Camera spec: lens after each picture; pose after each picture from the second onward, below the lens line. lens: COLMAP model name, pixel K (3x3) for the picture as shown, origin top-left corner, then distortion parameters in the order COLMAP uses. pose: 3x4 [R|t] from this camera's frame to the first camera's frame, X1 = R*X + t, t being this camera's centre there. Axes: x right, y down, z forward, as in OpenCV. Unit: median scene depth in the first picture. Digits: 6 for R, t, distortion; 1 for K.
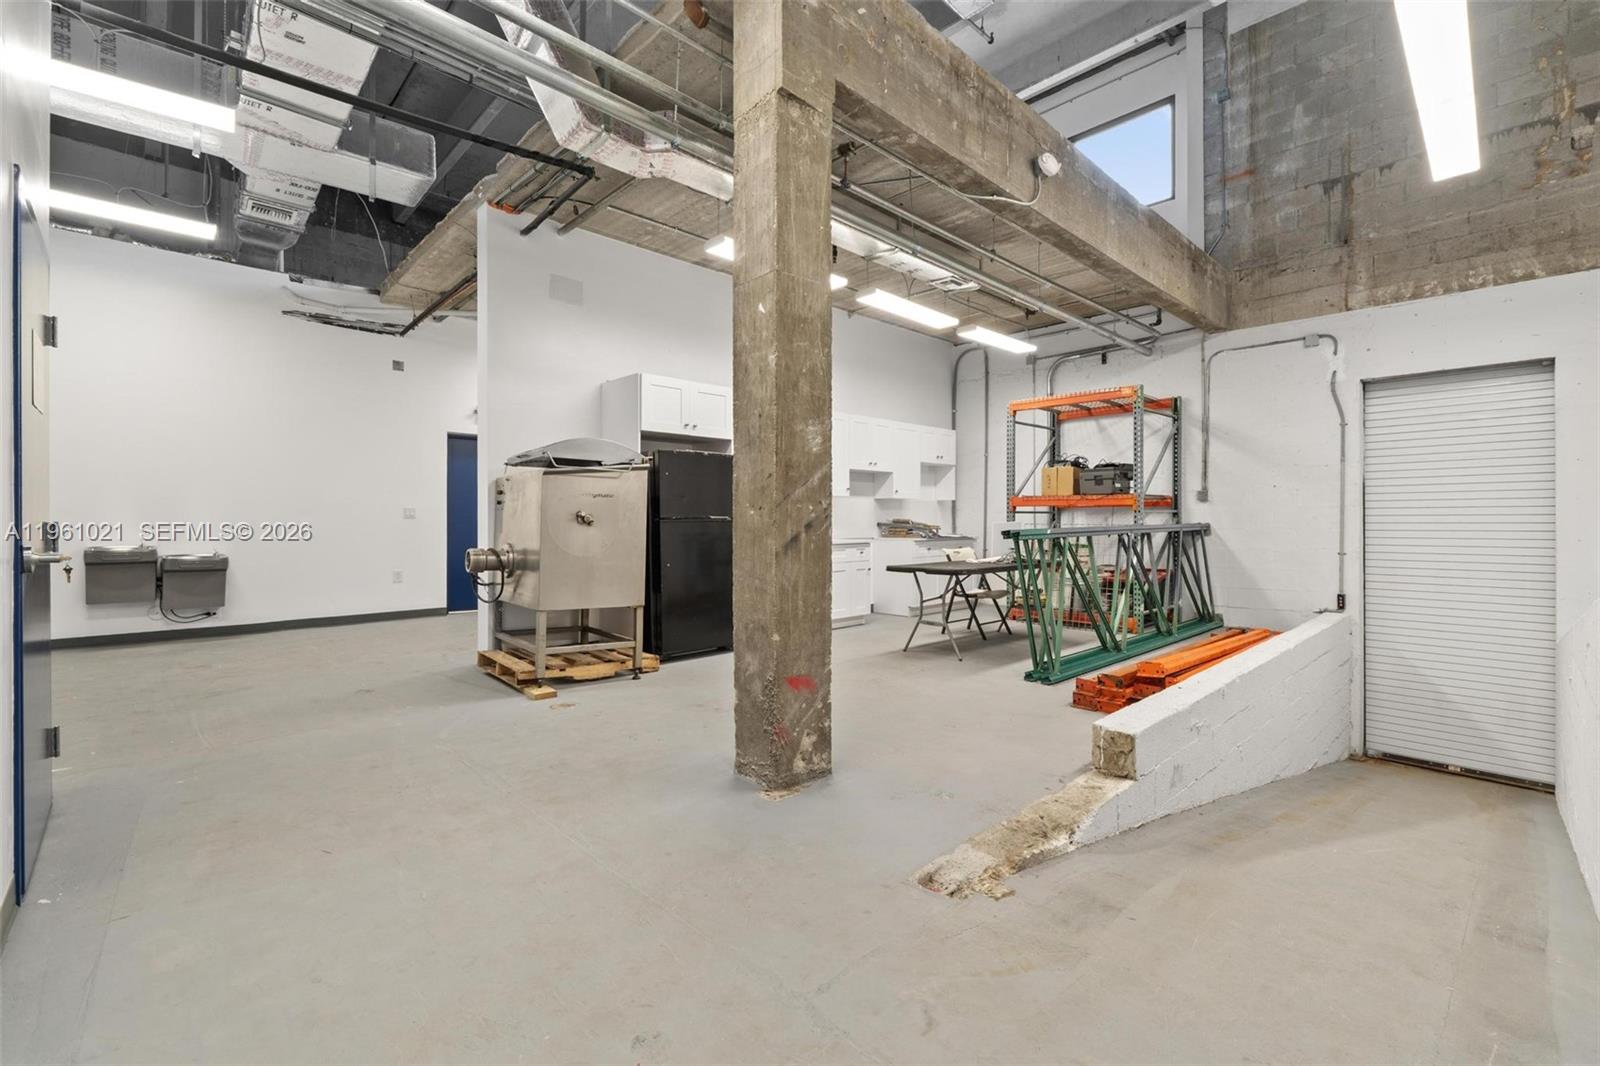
lens RADIAL K [[691.1, 0, 805.4], [0, 691.1, 523.2], [0, 0, 1]] dist [-0.000691, -0.000022]
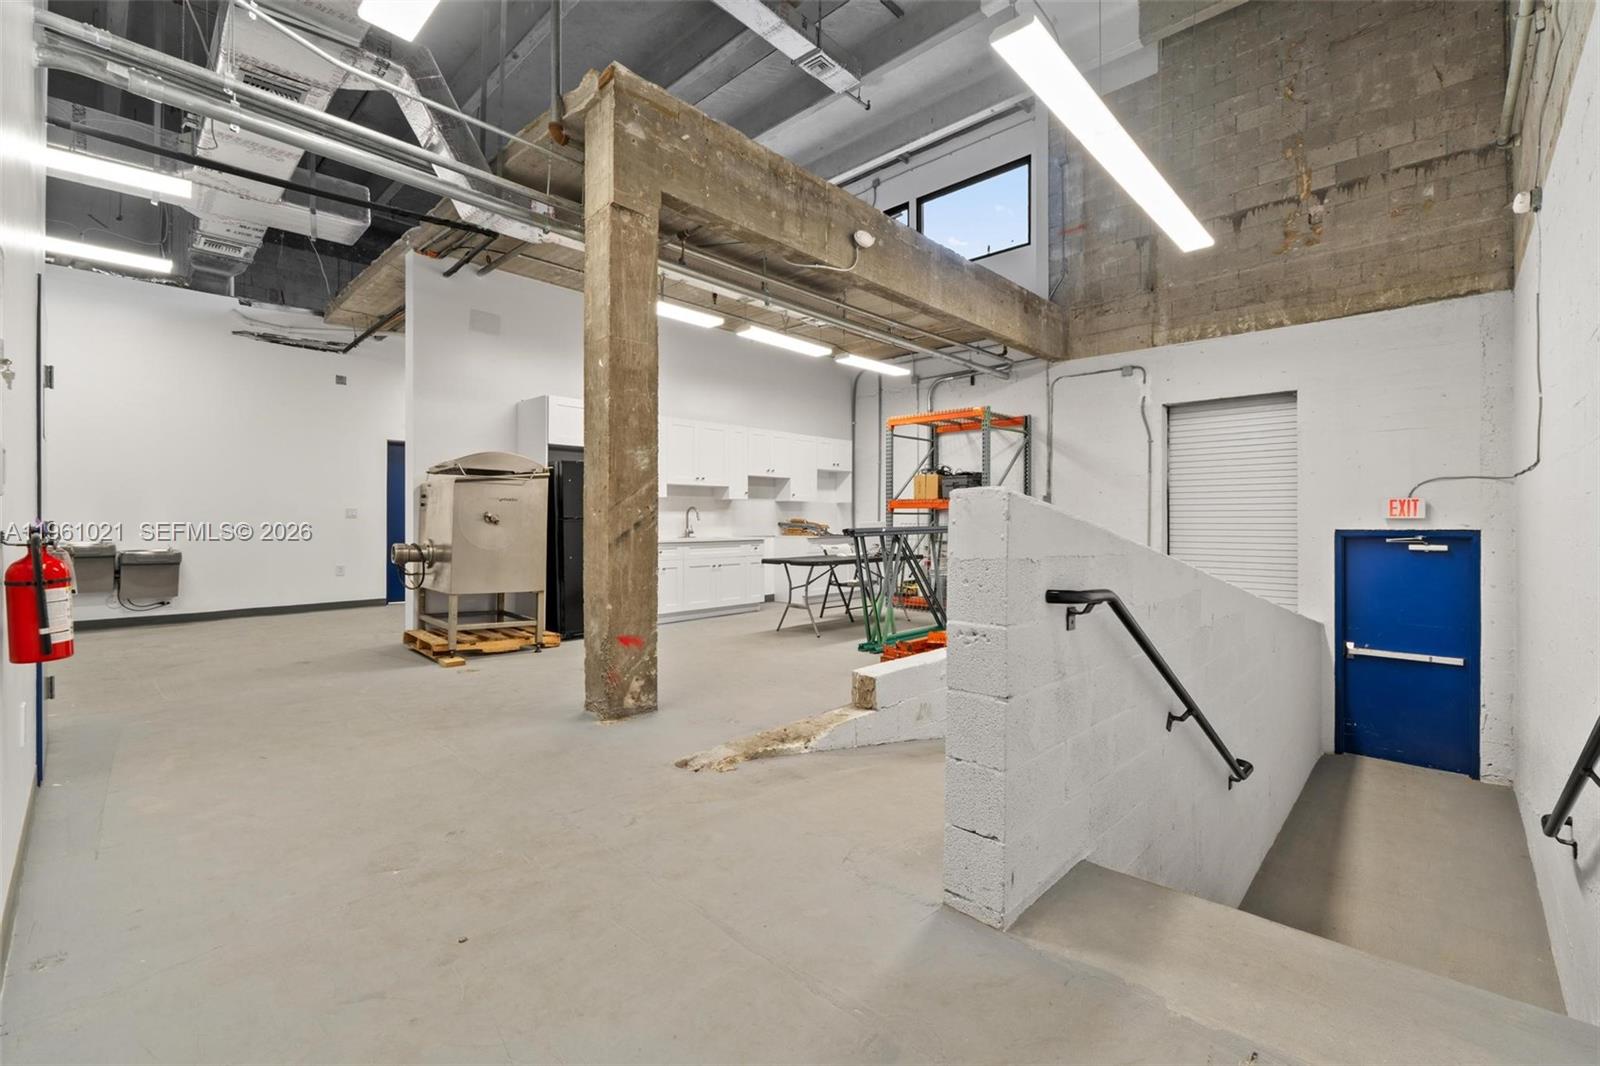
lens RADIAL K [[688.8, 0, 810.1], [0, 688.8, 522.1], [0, 0, 1]] dist [0.000228, -0.000230]
pose [[0.998783, 0.001715, 0.049286, 0.151354], [-0.001656, 0.999998, -0.001232, -0.000012], [-0.049288, 0.001148, 0.998784, -0.196648]]
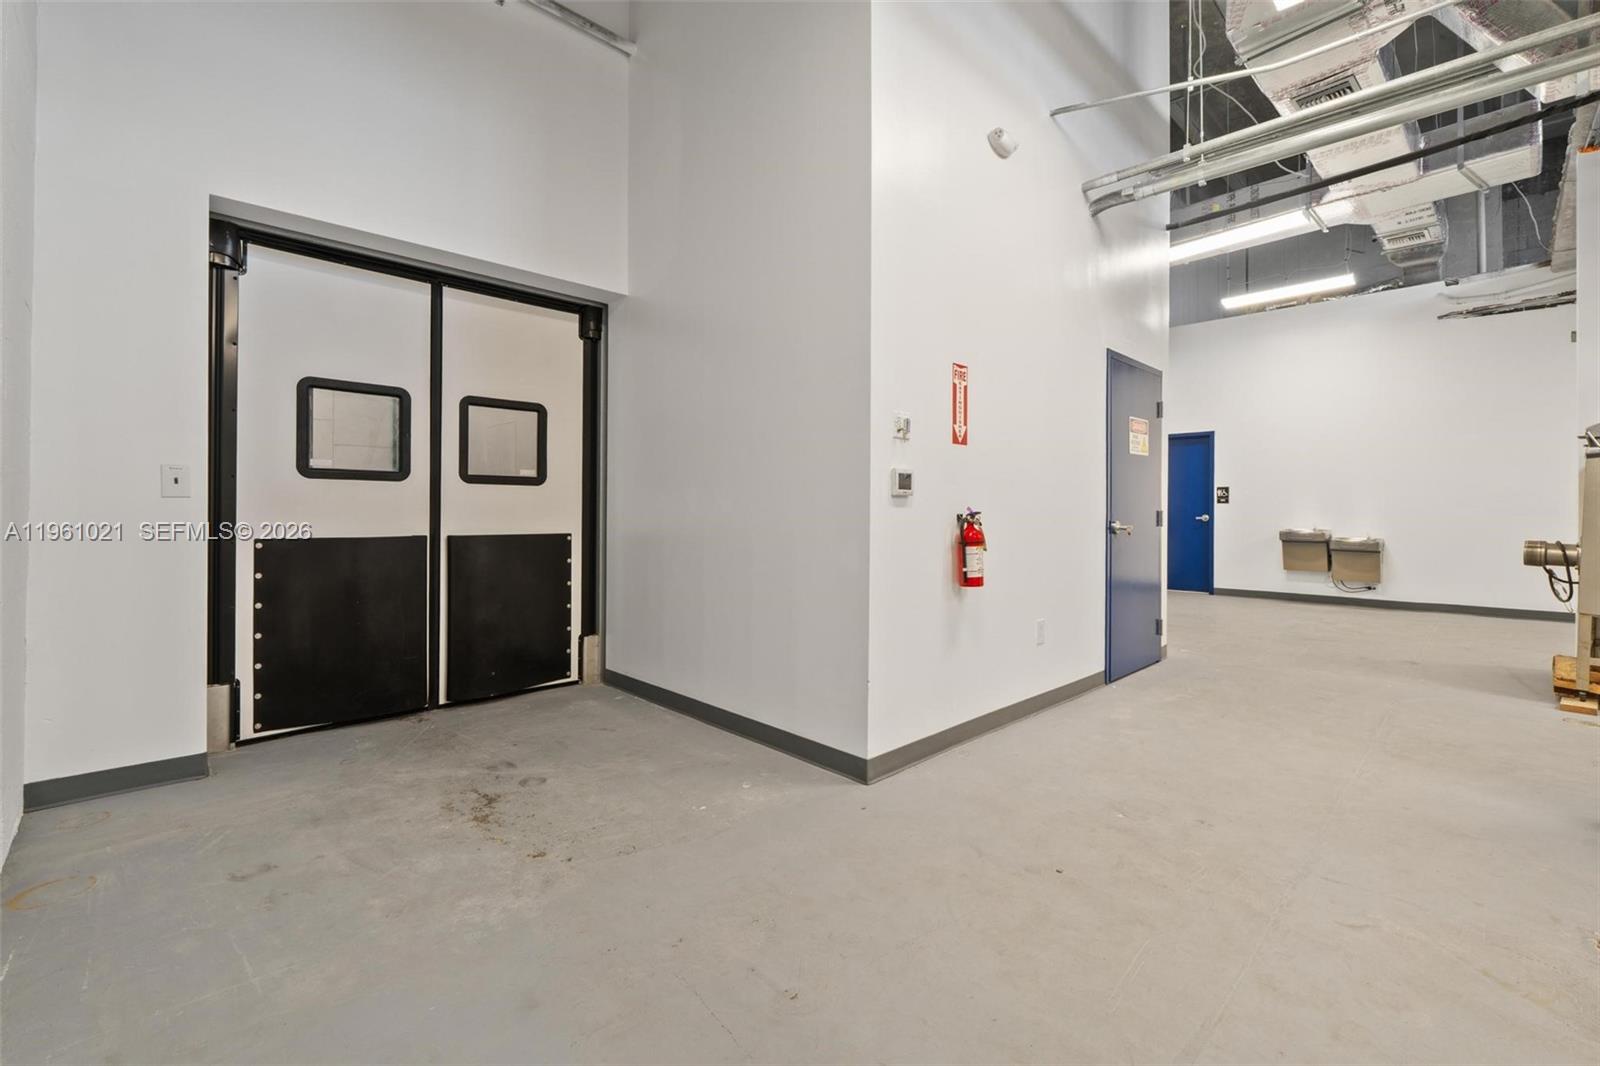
lens RADIAL K [[685.4, 0, 799.0], [0, 685.4, 502.2], [0, 0, 1]] dist [-0.000168, -0.000056]
pose [[-0.001984, -0.009683, -0.999951, 0.398871], [-0.007421, 0.999926, -0.009669, 0.000649], [0.999970, 0.007401, -0.002055, 0.007858]]
